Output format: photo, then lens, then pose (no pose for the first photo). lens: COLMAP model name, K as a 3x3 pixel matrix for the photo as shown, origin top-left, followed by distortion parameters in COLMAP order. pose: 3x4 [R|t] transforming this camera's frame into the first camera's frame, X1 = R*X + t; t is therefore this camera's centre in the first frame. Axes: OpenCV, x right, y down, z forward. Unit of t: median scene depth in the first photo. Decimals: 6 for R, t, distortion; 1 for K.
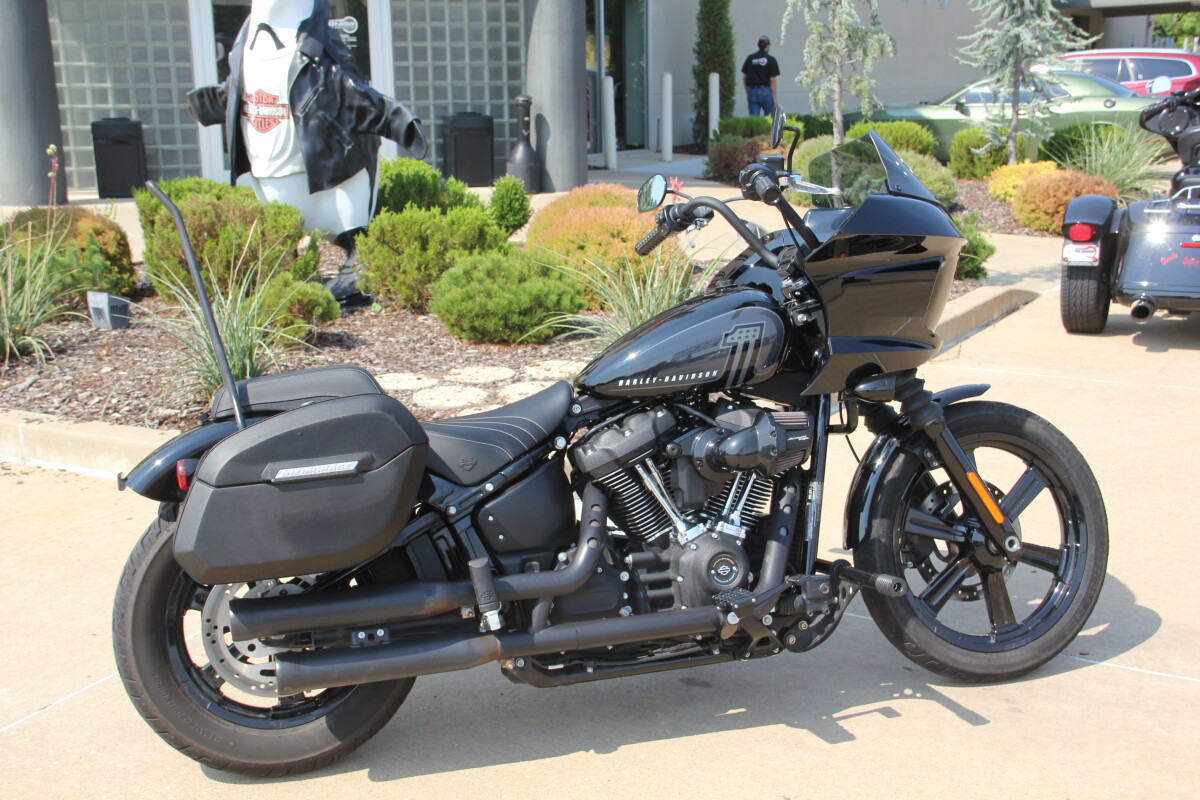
lens RADIAL K [[1484.6, 0, 602.7], [0, 1484.6, 435.0], [0, 0, 1]] dist [0.035848, 0.061875]
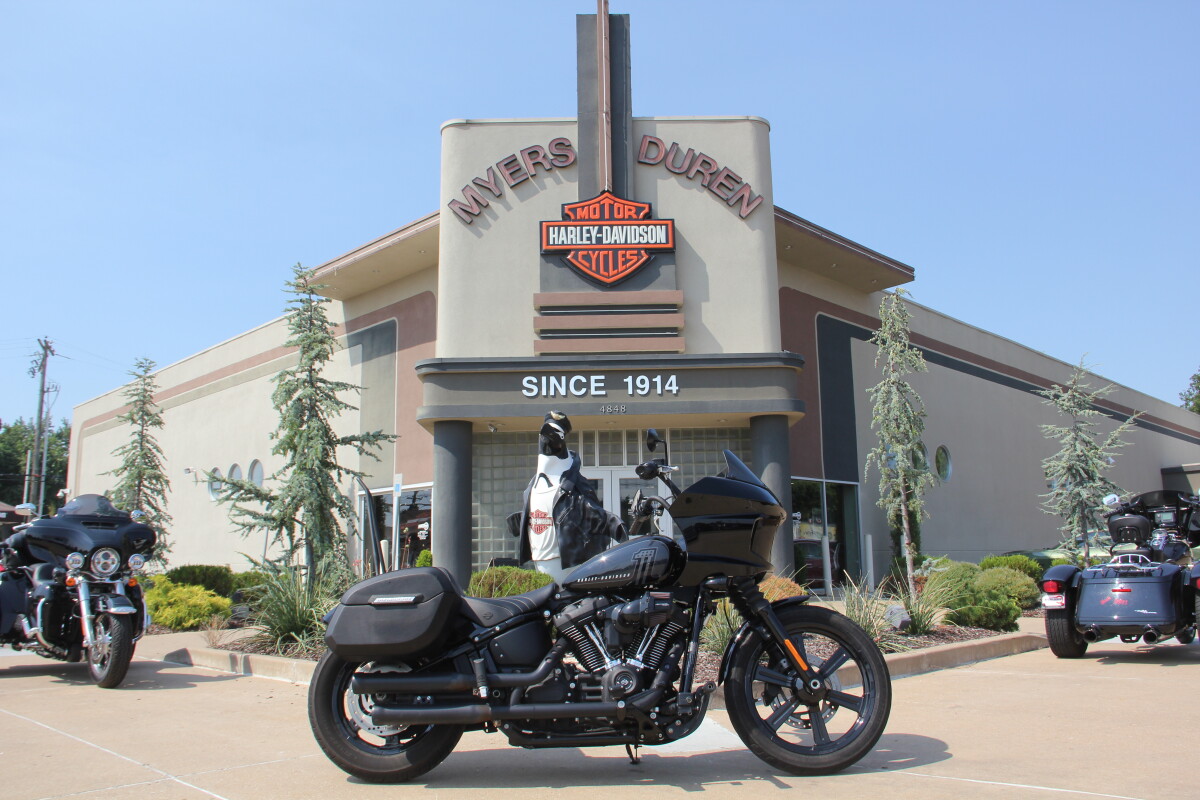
lens RADIAL K [[1041.8, 0, 600.0], [0, 1041.8, 400.0], [0, 0, 1]] dist [-0.146085, 0.006003]
pose [[0.960788, -0.051991, -0.272367, 0.370174], [-0.058977, 0.921473, -0.383939, 0.232664], [0.270940, 0.384948, 0.882274, -0.194901]]
